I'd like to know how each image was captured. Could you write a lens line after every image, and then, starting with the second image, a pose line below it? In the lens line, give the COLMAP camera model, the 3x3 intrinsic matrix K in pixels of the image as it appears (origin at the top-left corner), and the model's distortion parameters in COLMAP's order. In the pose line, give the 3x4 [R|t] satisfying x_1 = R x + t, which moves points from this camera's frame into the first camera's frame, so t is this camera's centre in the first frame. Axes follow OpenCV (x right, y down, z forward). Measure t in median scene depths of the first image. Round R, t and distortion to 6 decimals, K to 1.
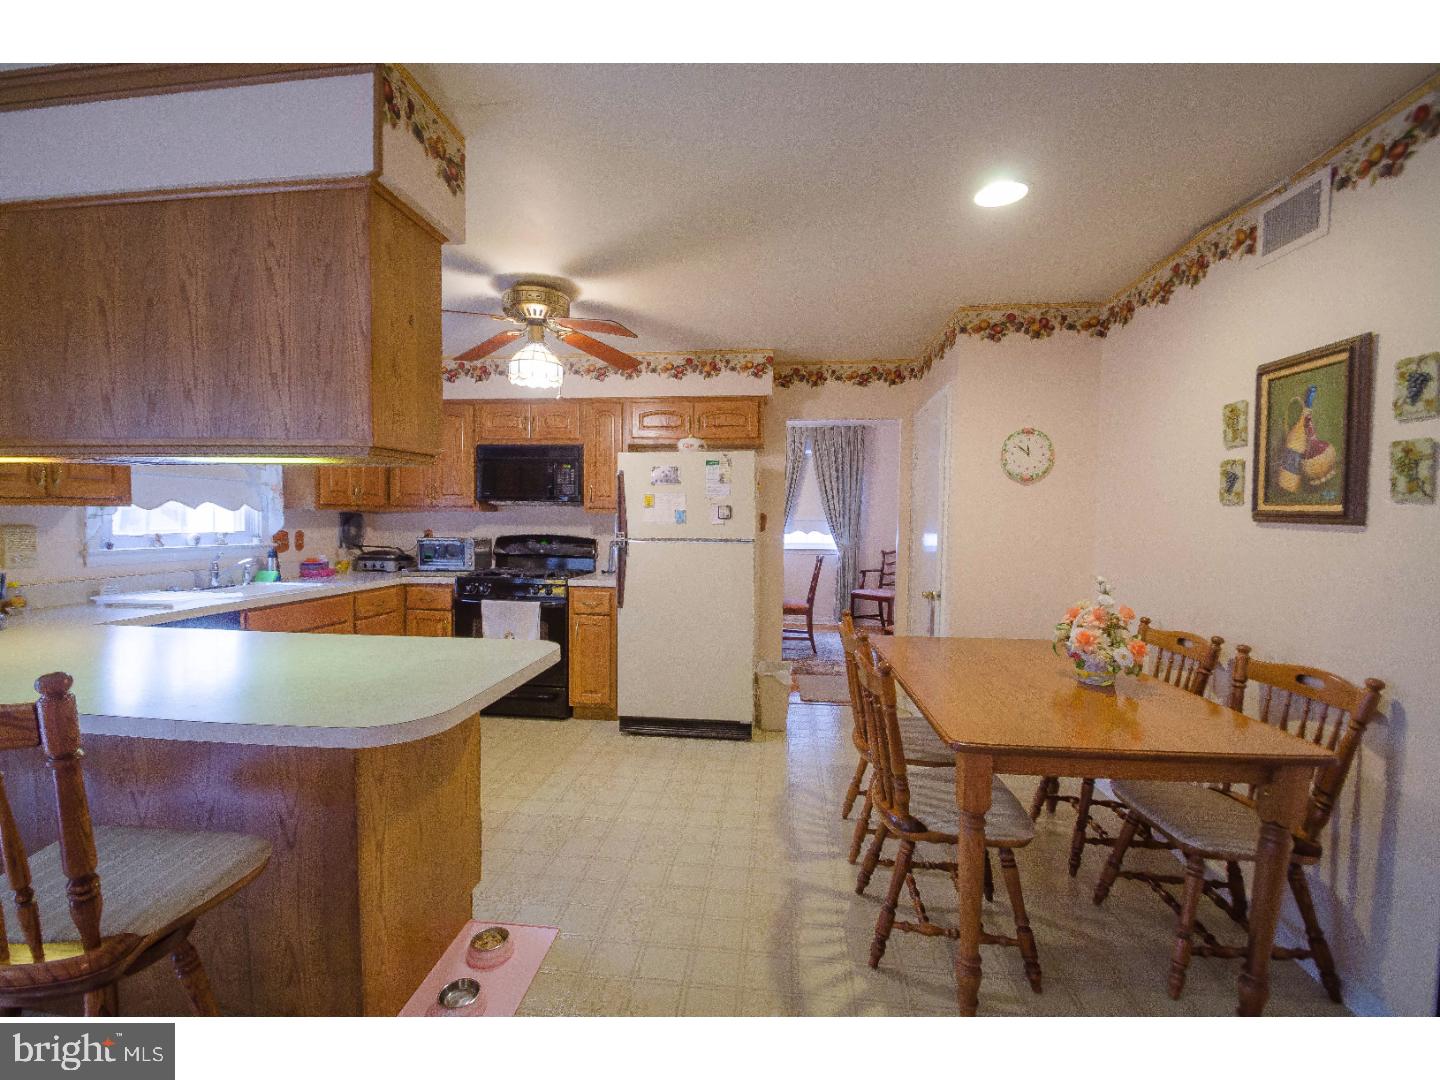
lens RADIAL K [[643.3, 0, 701.9], [0, 643.3, 548.7], [0, 0, 1]] dist [0.014504, -0.015807]
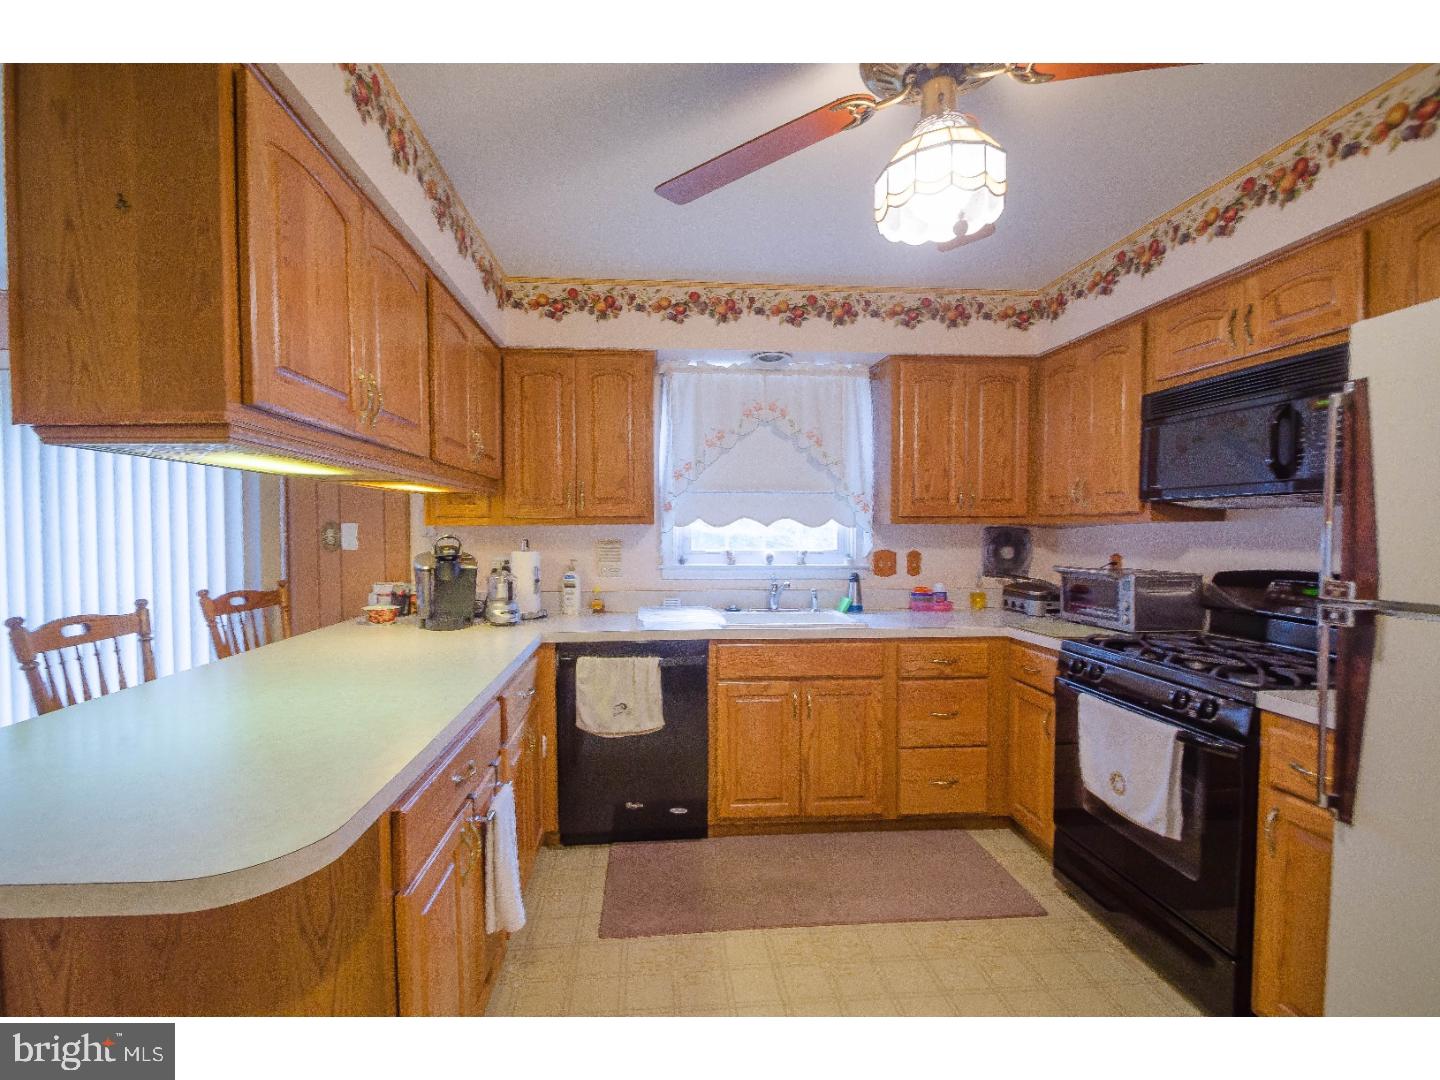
lens RADIAL K [[643.3, 0, 701.9], [0, 643.3, 548.7], [0, 0, 1]] dist [0.014504, -0.015807]
pose [[0.208592, 0.018523, -0.977827, 0.099876], [-0.045917, 0.998904, 0.009127, -0.026093], [0.976924, 0.042995, 0.209214, 0.580920]]
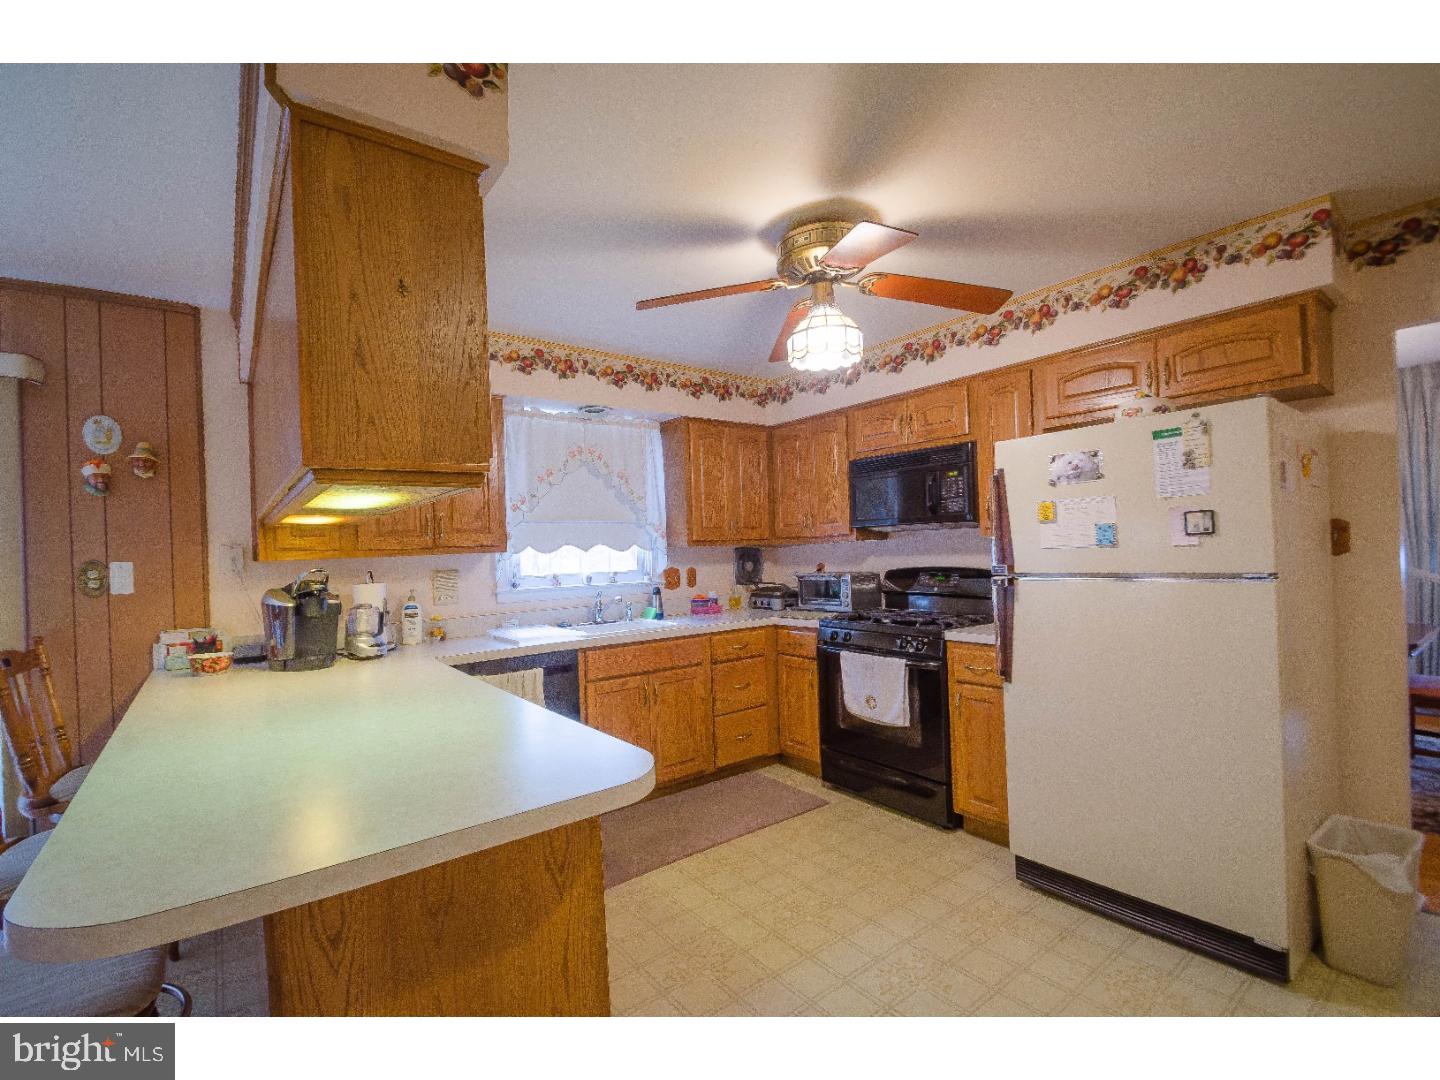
lens RADIAL K [[643.3, 0, 701.9], [0, 643.3, 548.7], [0, 0, 1]] dist [0.014504, -0.015807]
pose [[0.696207, -0.035794, -0.716948, 0.117112], [0.004742, 0.998964, -0.045269, -0.012050], [0.717825, 0.028116, 0.695656, 0.307170]]
